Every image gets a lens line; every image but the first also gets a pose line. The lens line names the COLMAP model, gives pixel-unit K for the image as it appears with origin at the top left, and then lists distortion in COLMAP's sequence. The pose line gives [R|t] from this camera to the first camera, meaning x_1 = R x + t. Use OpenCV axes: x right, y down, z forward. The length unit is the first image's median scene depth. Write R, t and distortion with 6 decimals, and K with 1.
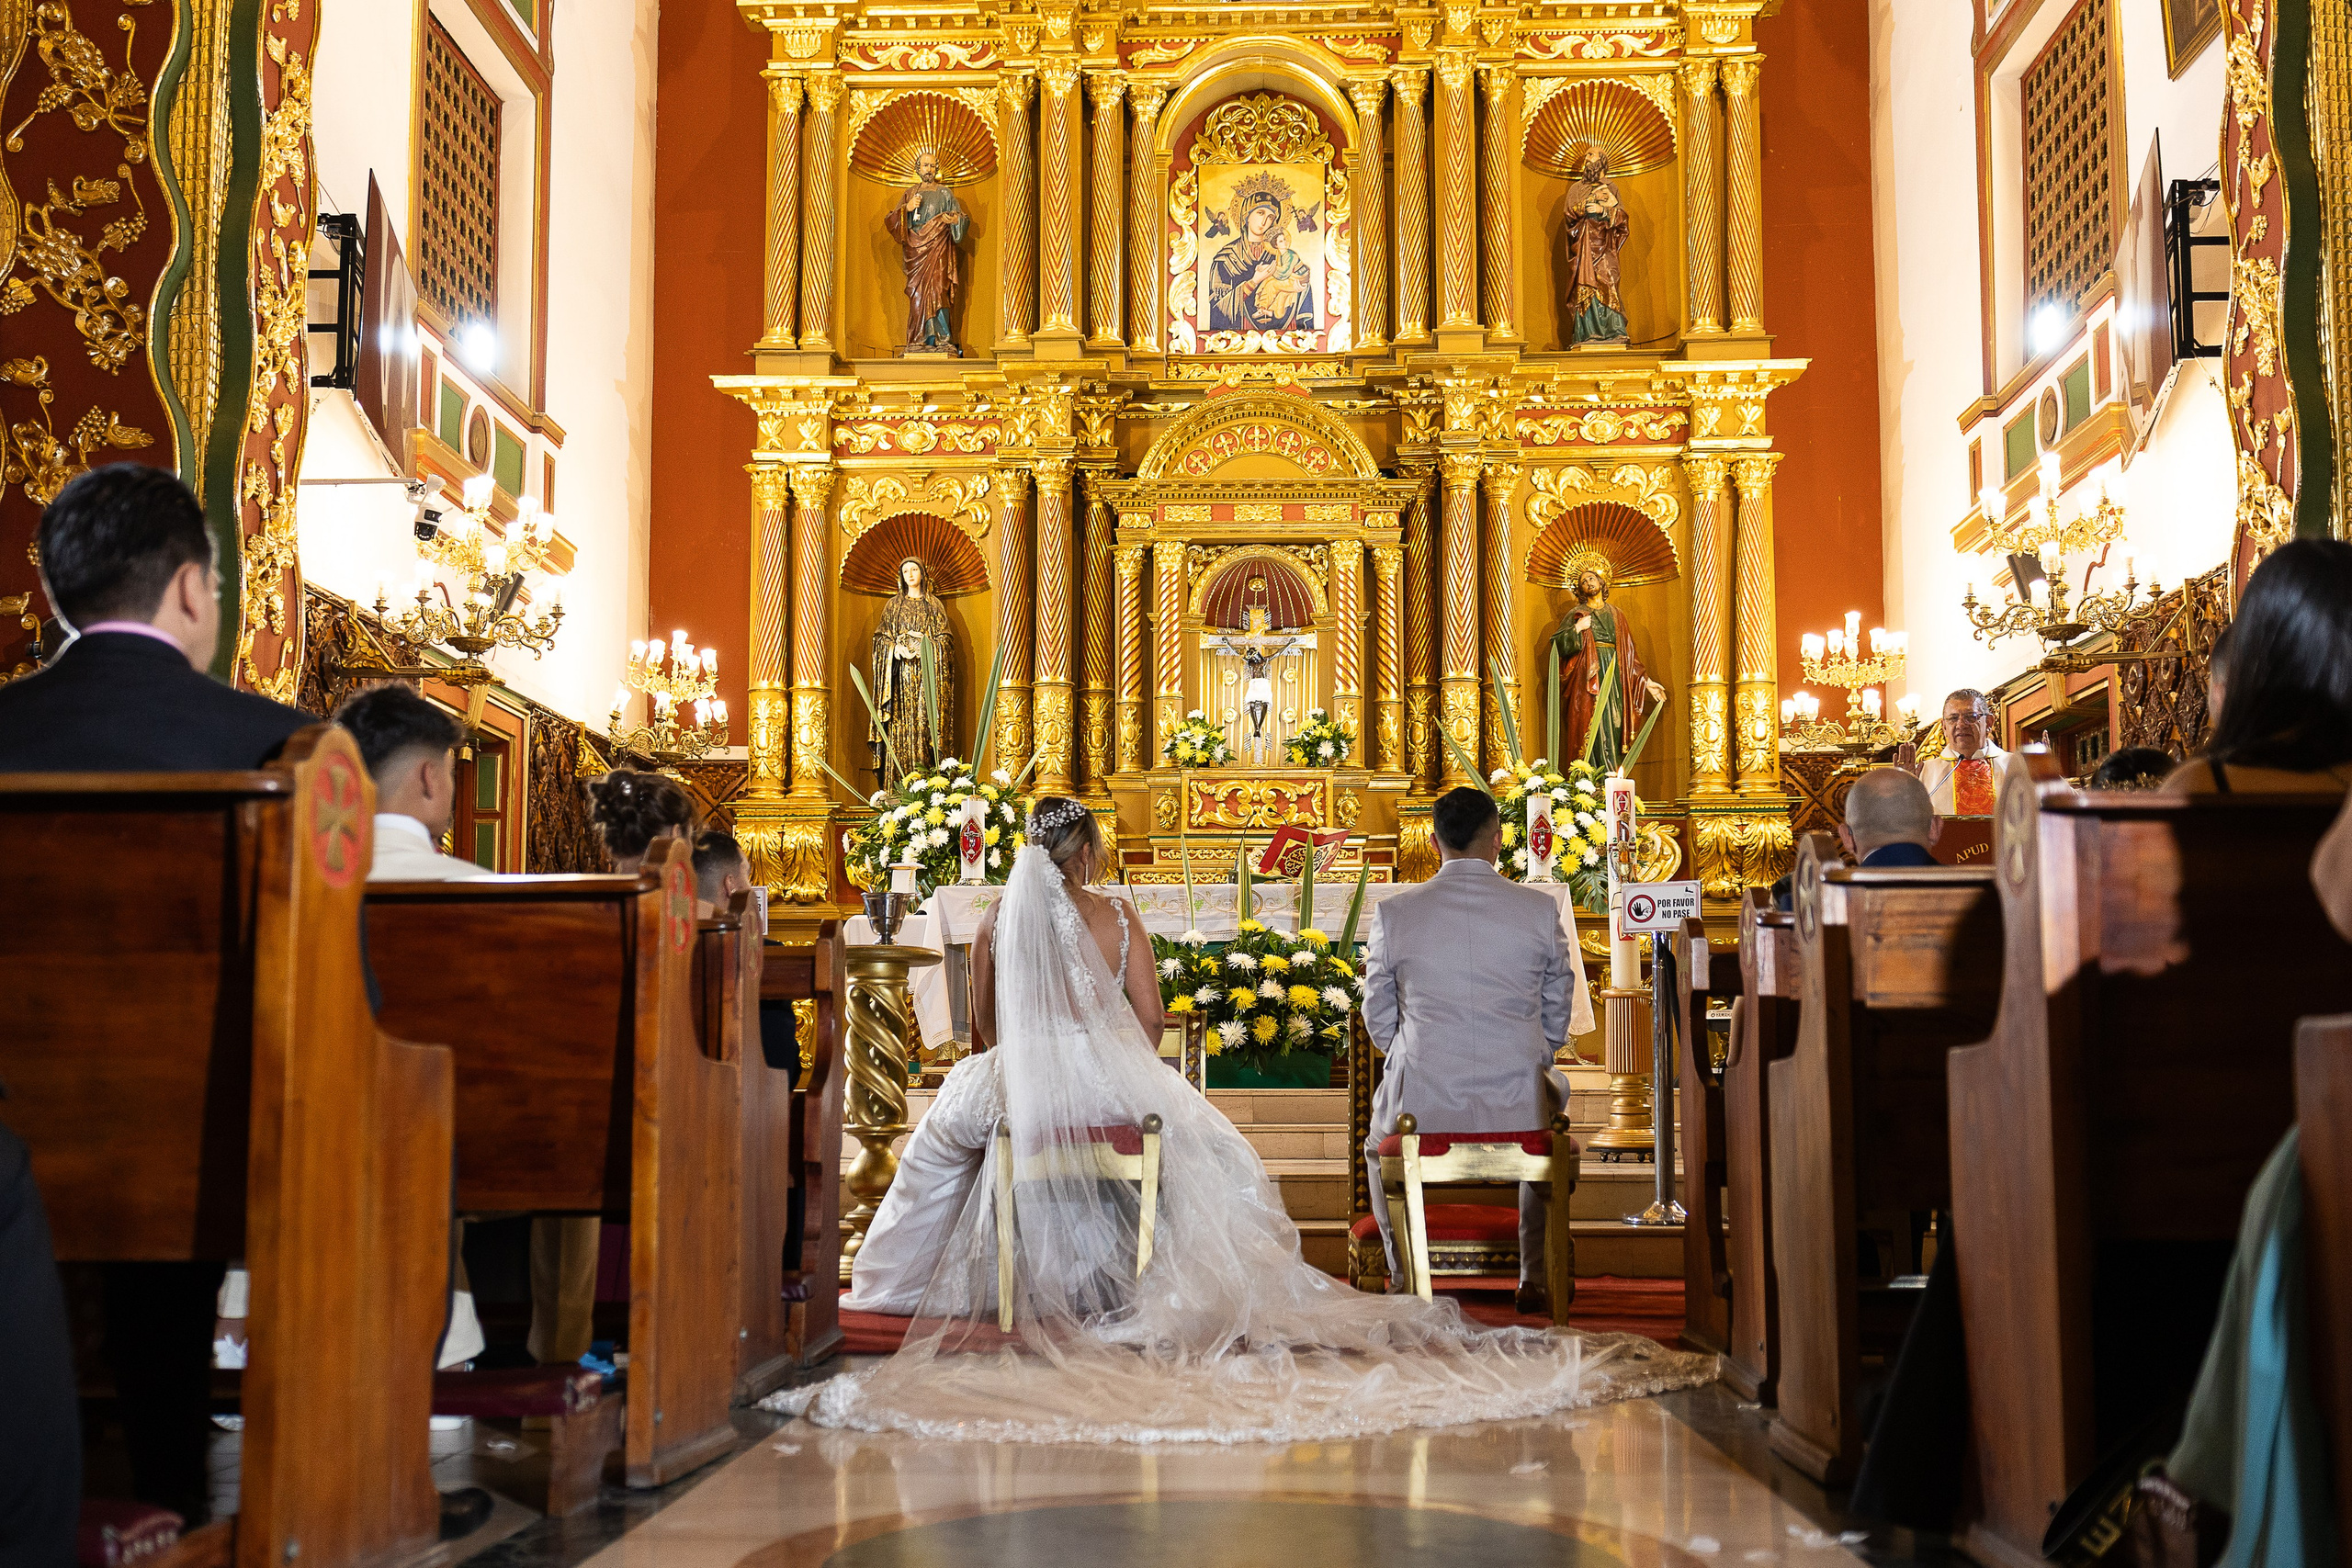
lens RADIAL K [[2552.1, 0, 1176.5], [0, 2552.1, 852.7], [0, 0, 1]] dist [0.040392, 0.000000]
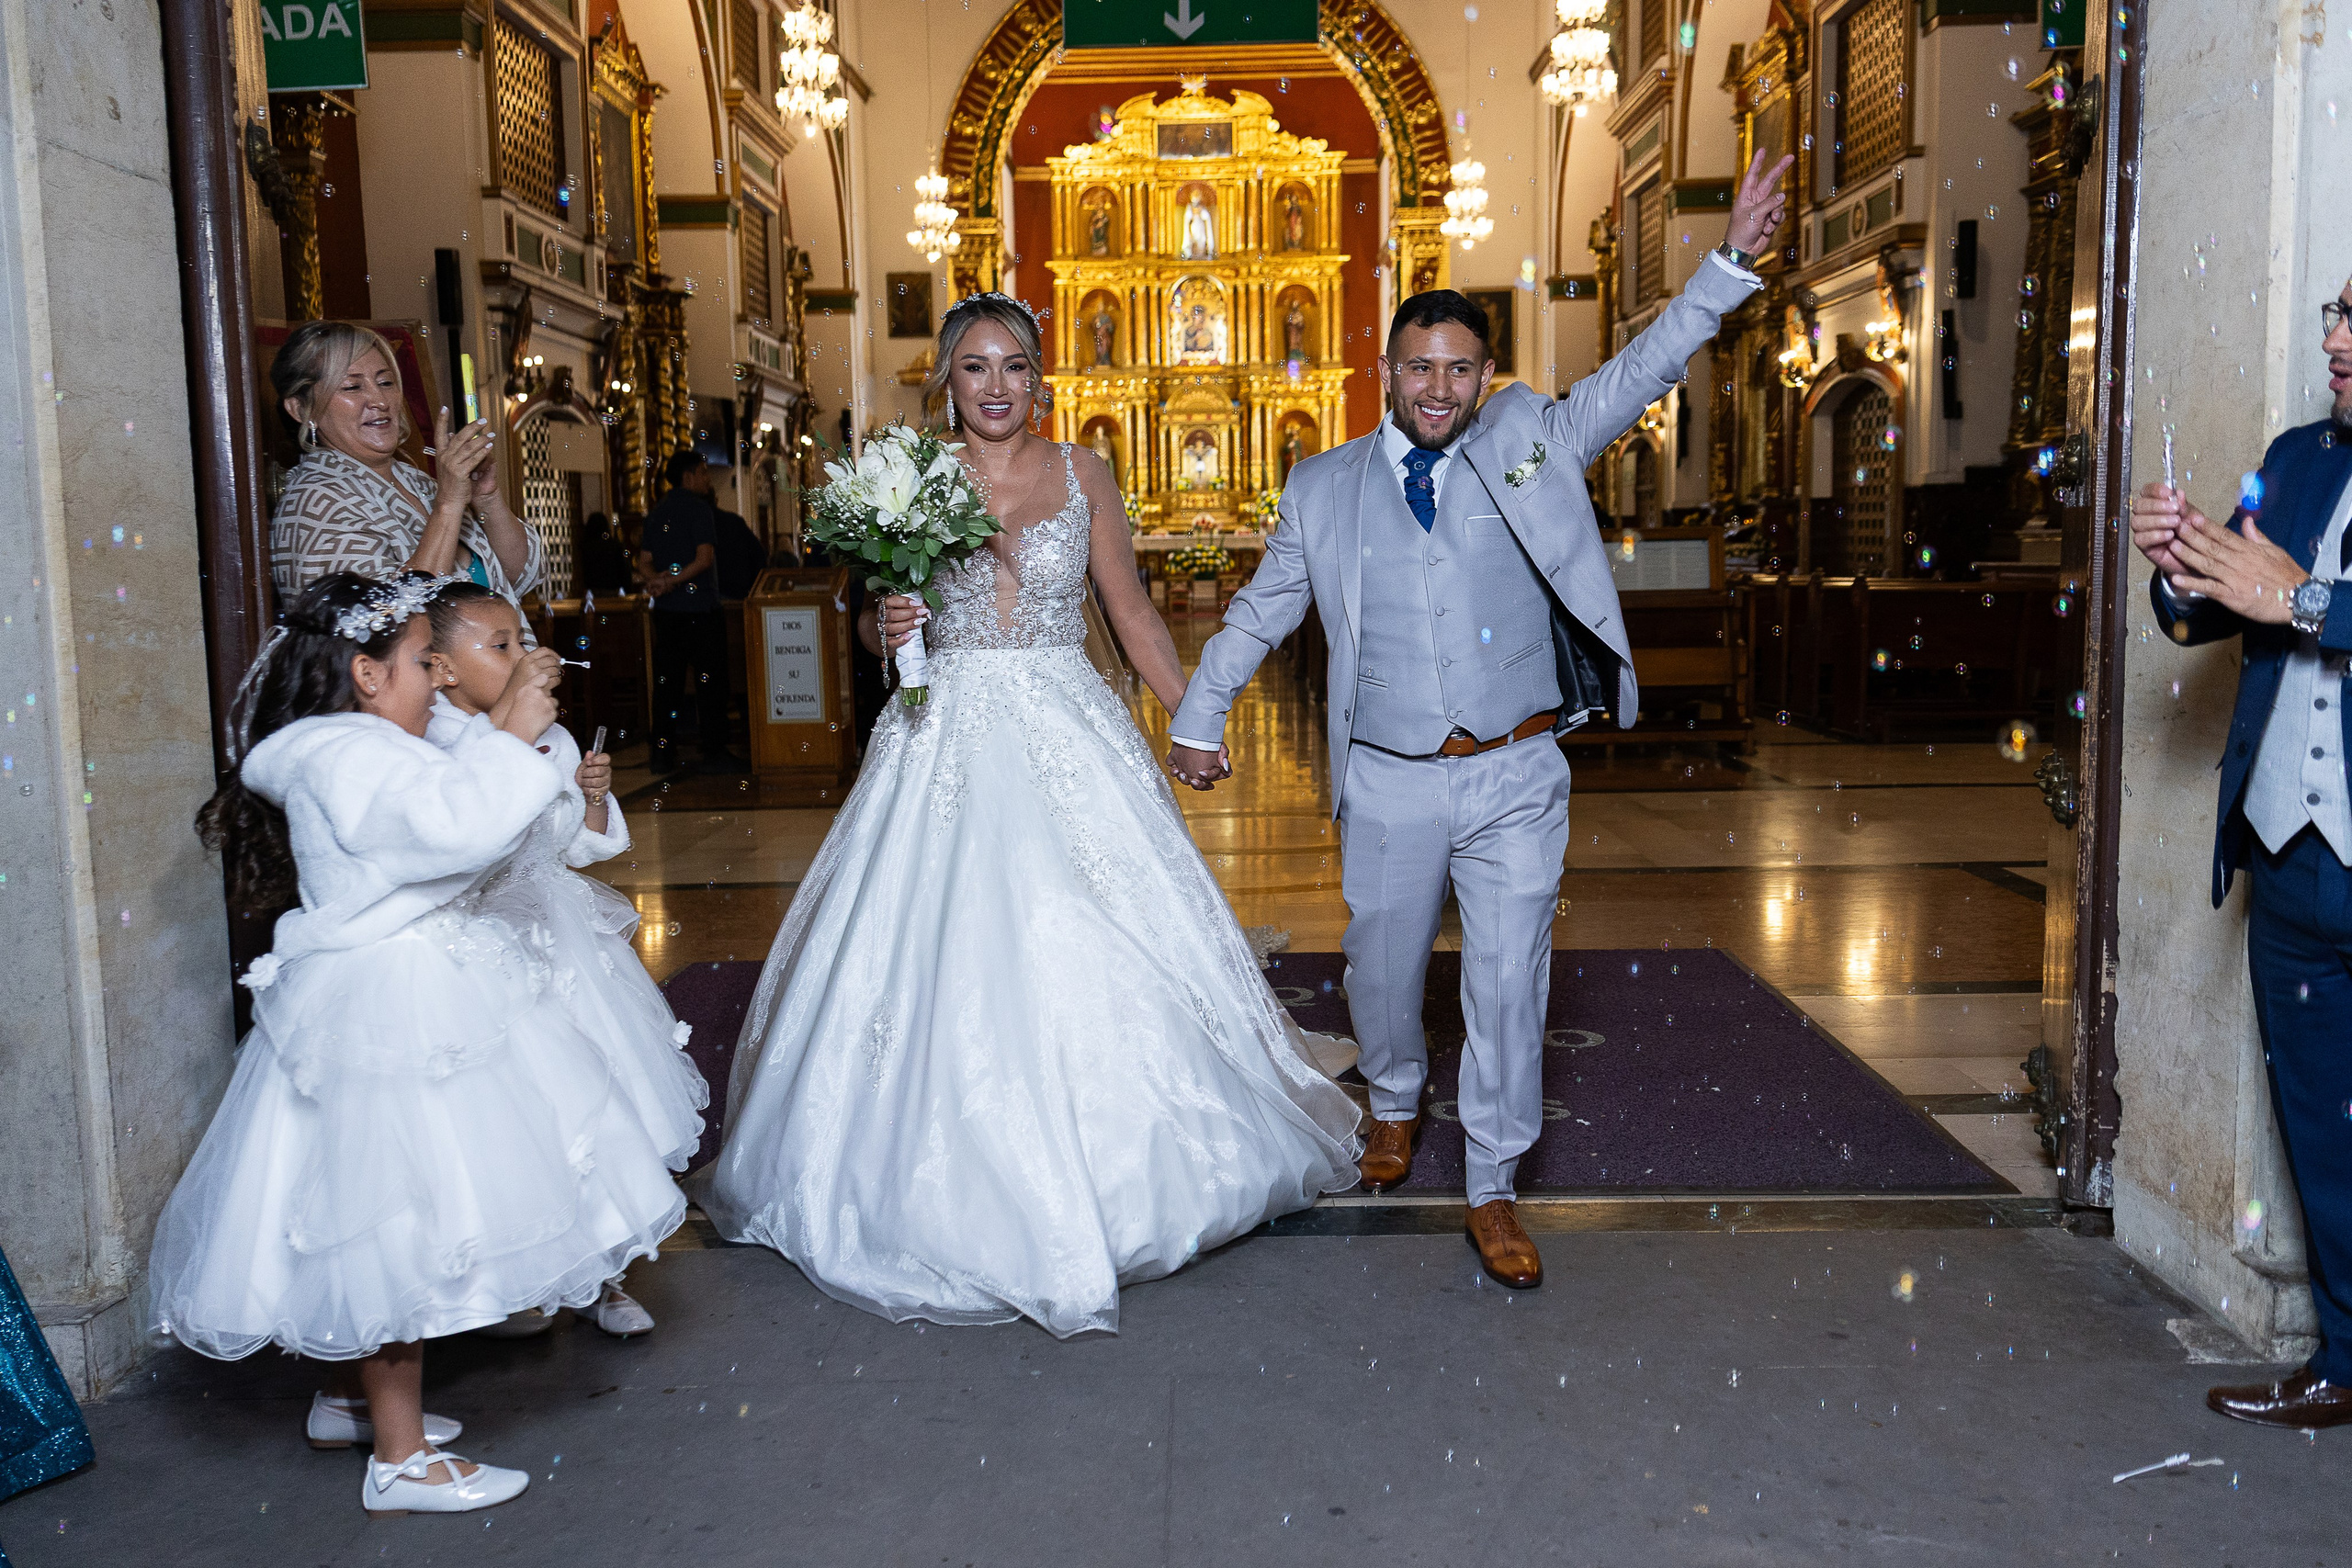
lens RADIAL K [[2073.7, 0, 1171.5], [0, 2073.7, 787.2], [0, 0, 1]] dist [0.084888, -0.000280]
pose [[0.999688, -0.018990, 0.016208, -0.063510], [0.015197, 0.977915, 0.208450, -0.232151], [-0.019809, -0.208138, 0.977899, -1.942109]]
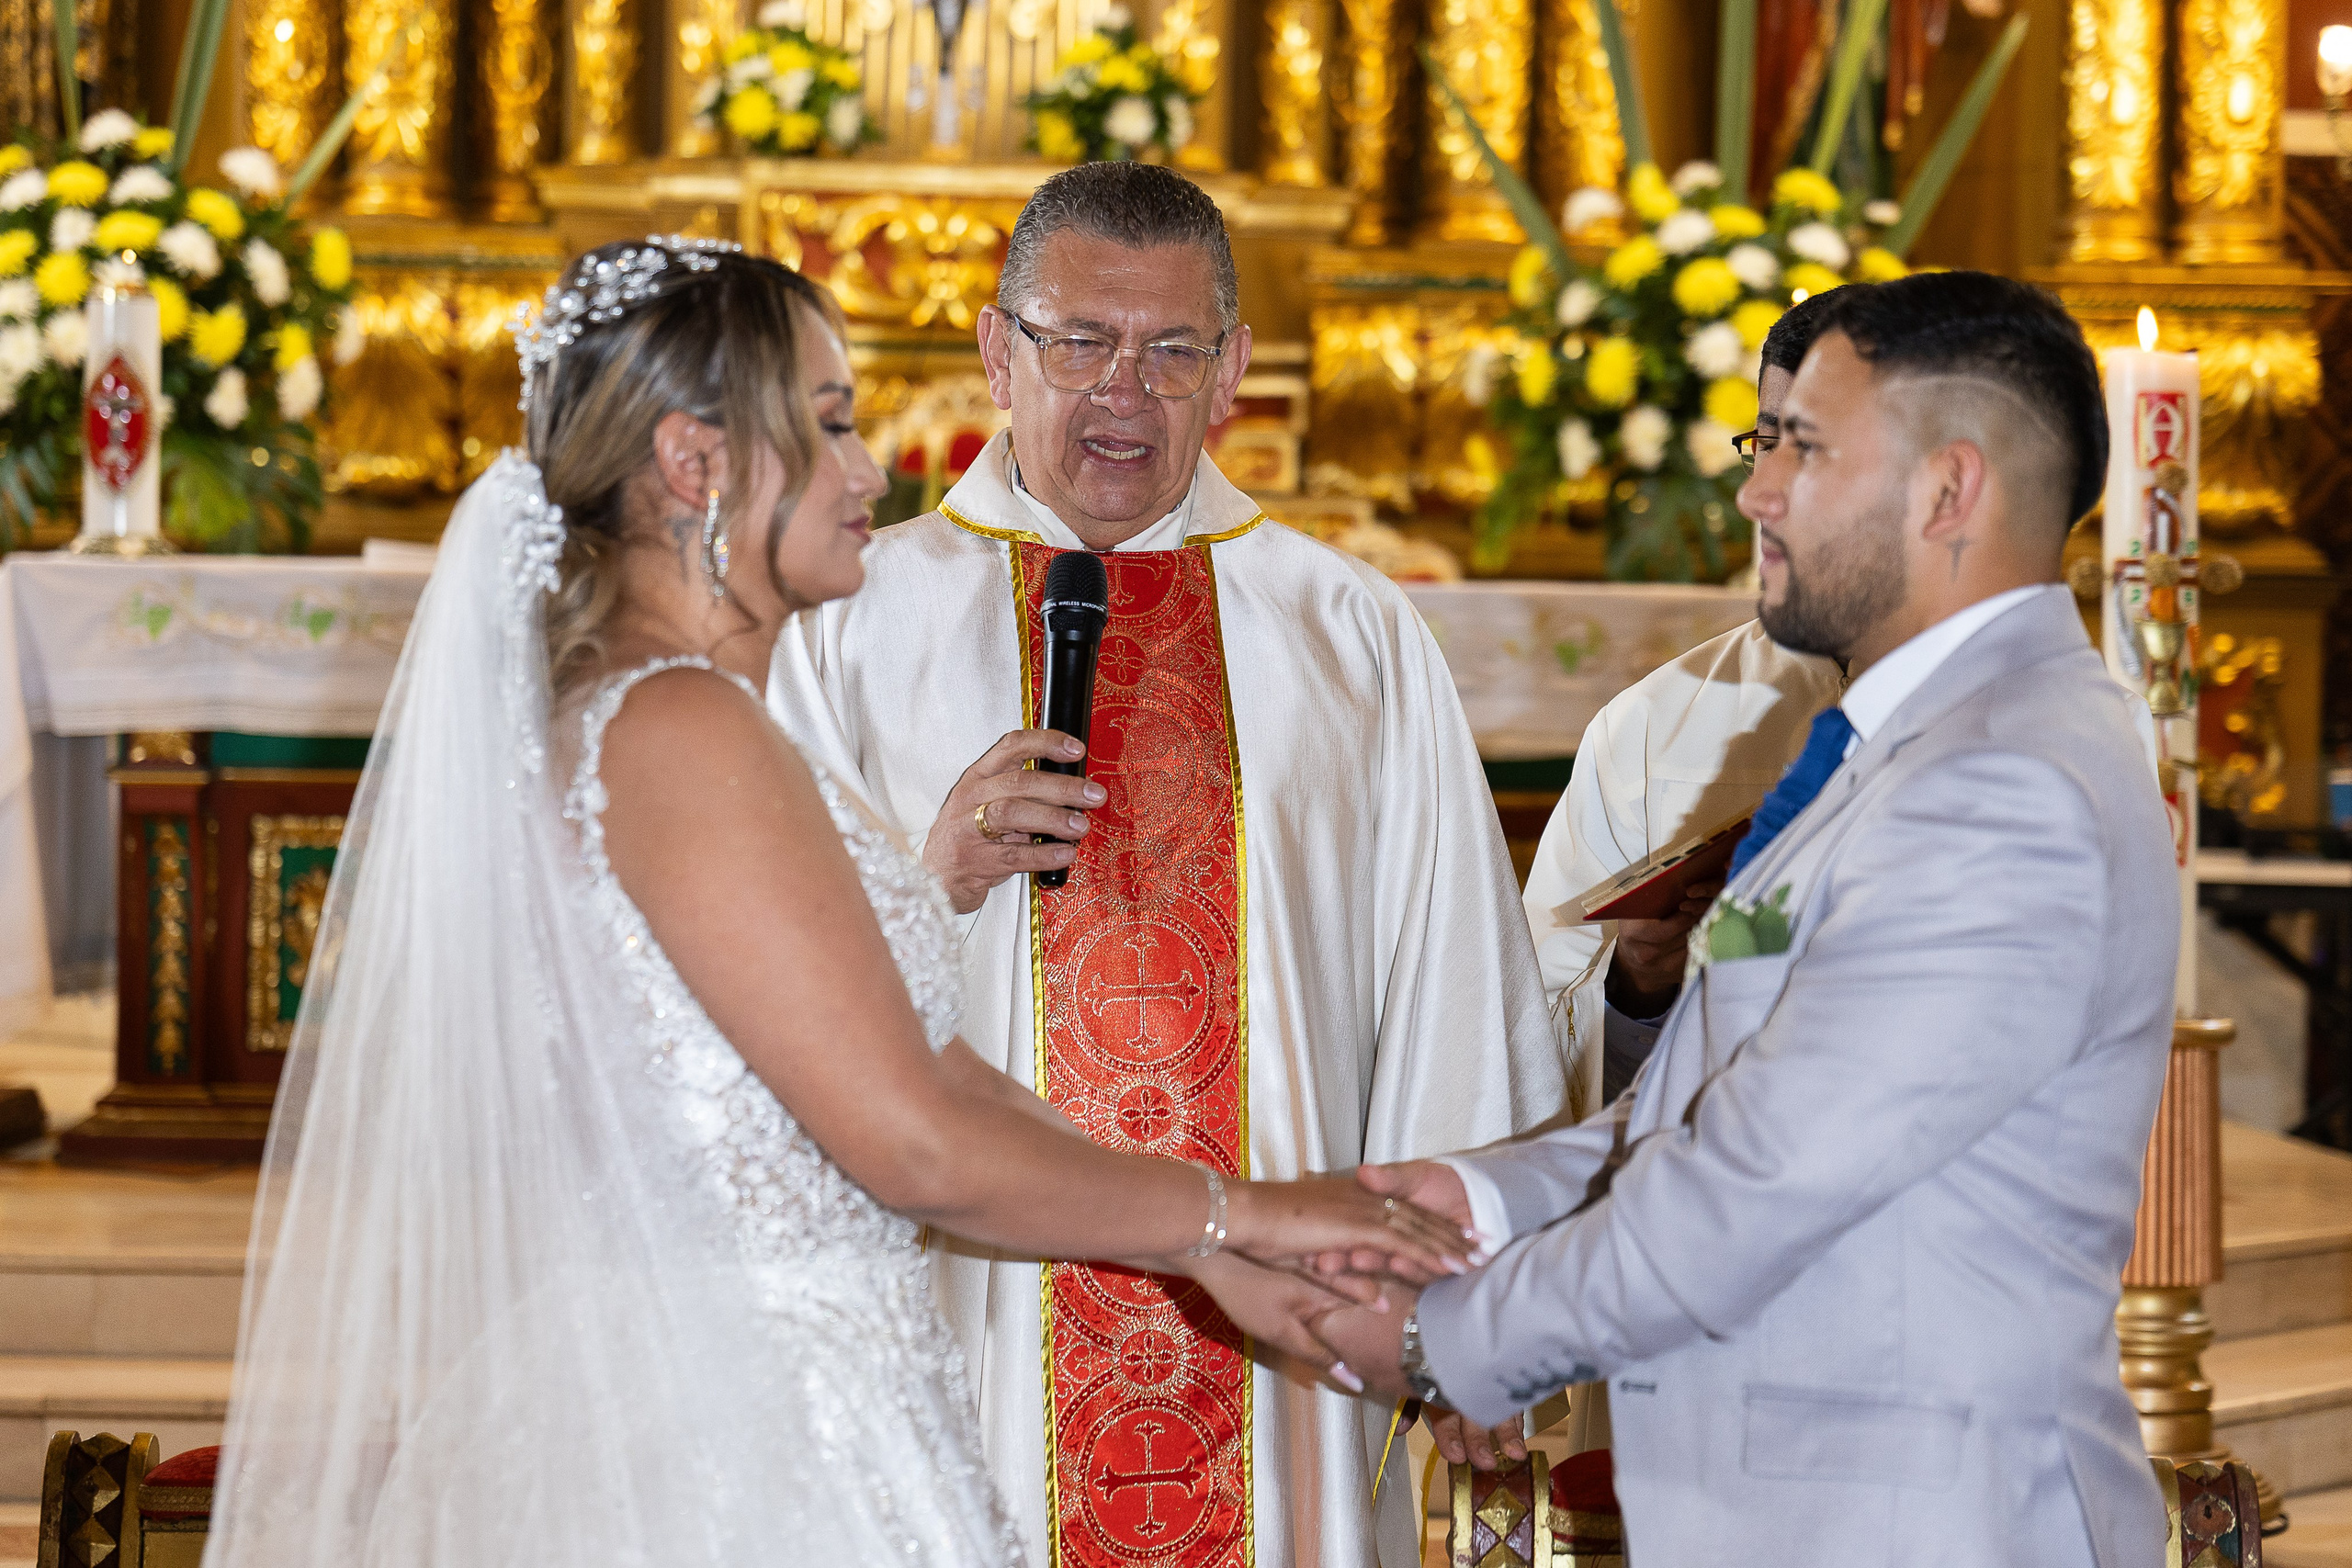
lens RADIAL K [[4997.4, 0, 1171.5], [0, 4997.4, 777.6], [0, 0, 1]] dist [0.014056, 0.000000]
pose [[0.995394, 0.017202, 0.094316, -0.002948], [-0.028004, 0.993036, 0.114436, -0.028051], [-0.091691, -0.116550, 0.988943, 0.254044]]
